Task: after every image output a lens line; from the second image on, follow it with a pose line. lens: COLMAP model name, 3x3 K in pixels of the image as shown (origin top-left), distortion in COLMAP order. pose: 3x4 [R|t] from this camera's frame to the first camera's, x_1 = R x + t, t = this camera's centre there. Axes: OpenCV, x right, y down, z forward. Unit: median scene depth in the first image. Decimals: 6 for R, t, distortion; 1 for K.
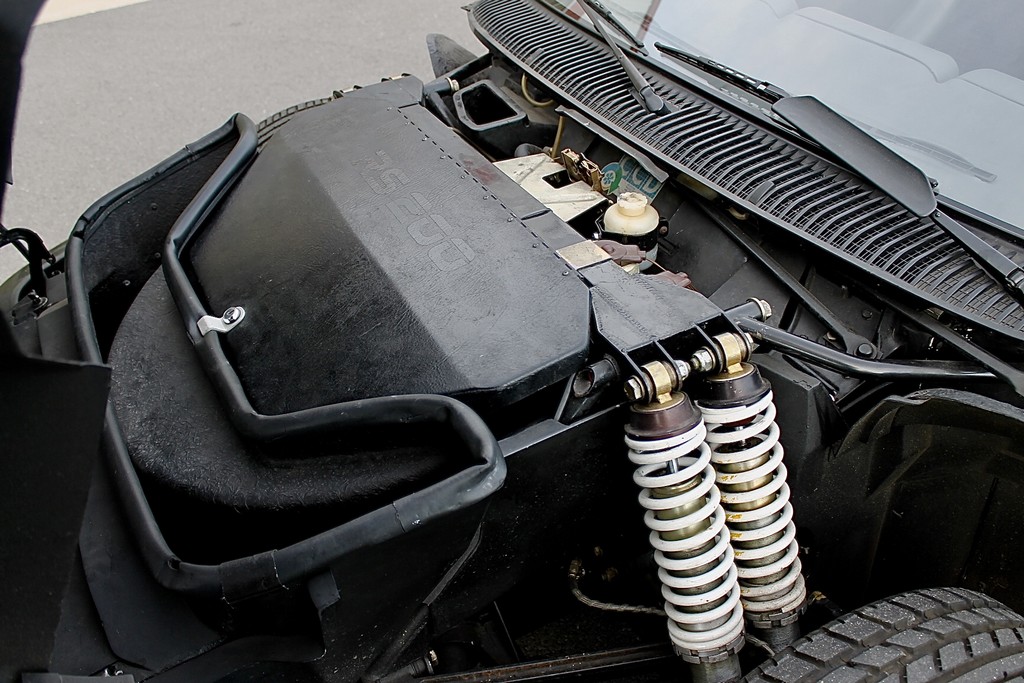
lens RADIAL K [[978.4, 0, 512.0], [0, 978.4, 341.5], [0, 0, 1]] dist [-0.063509, 0.007692]
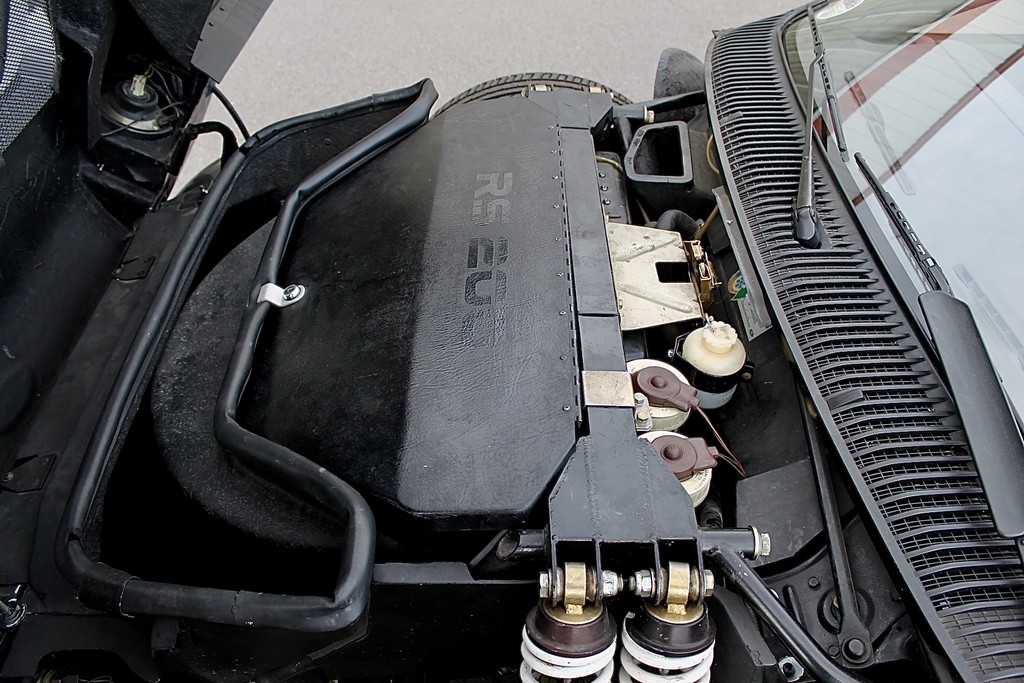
lens RADIAL K [[866.5, 0, 512.0], [0, 866.5, 341.5], [0, 0, 1]] dist [-0.118546, 0.131888]
pose [[0.883130, 0.382841, -0.271133, 0.181762], [-0.347670, 0.922142, 0.169644, -0.218510], [0.314970, -0.055552, 0.947474, 0.229735]]
